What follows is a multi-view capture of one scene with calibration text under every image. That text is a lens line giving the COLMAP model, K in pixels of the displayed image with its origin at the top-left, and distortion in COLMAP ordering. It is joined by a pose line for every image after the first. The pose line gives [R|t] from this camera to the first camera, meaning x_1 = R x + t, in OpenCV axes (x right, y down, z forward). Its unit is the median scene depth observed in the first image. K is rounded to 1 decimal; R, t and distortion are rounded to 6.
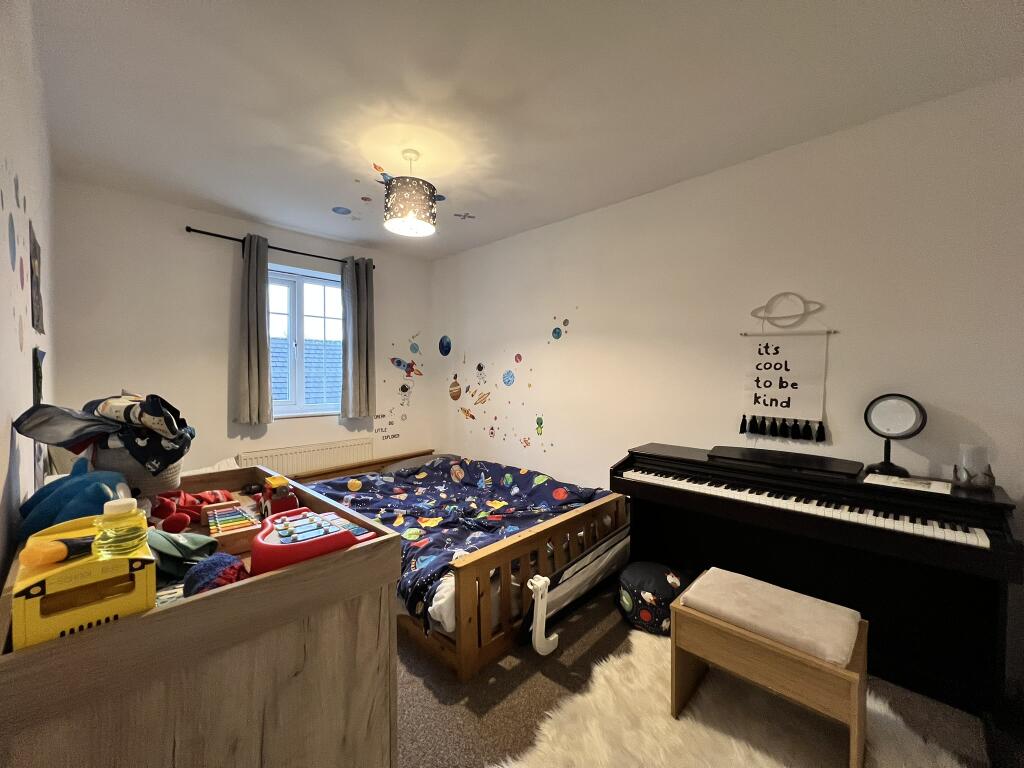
lens RADIAL K [[408.3, 0, 512.0], [0, 408.3, 384.0], [0, 0, 1]] dist [-0.000179, -0.000030]
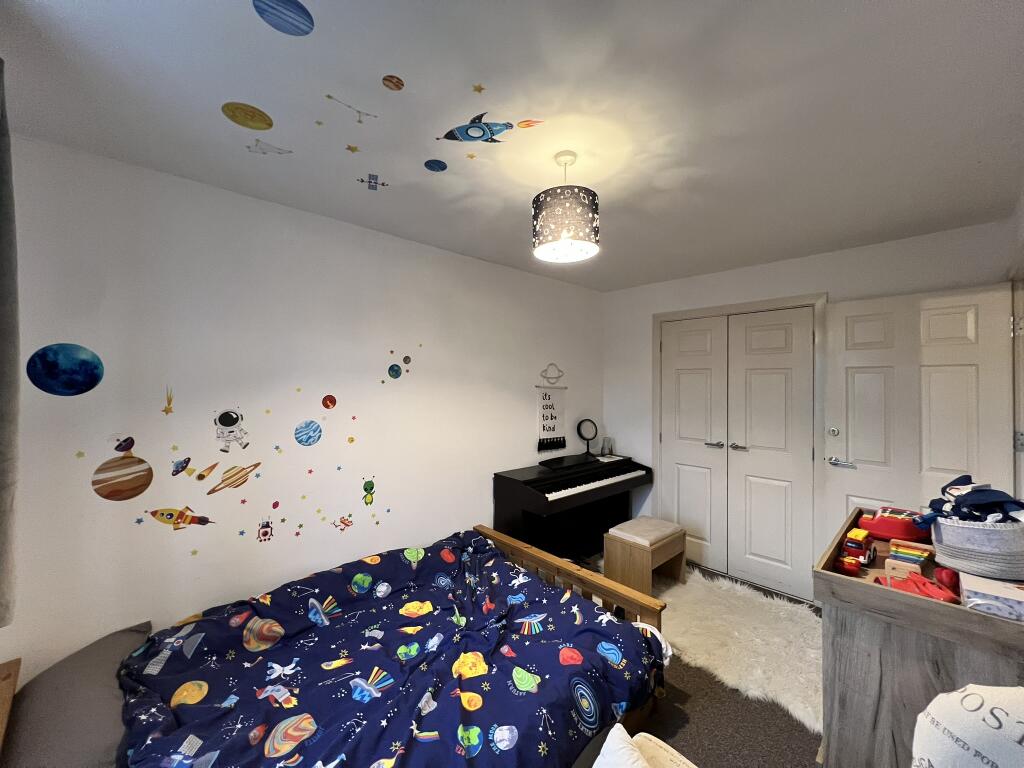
lens RADIAL K [[408.3, 0, 512.0], [0, 408.3, 384.0], [0, 0, 1]] dist [-0.000179, -0.000030]
pose [[0.056450, 0.003631, 0.998399, -0.693190], [0.021972, 0.999747, -0.004878, -0.089740], [-0.998164, 0.022212, 0.056356, 0.722175]]
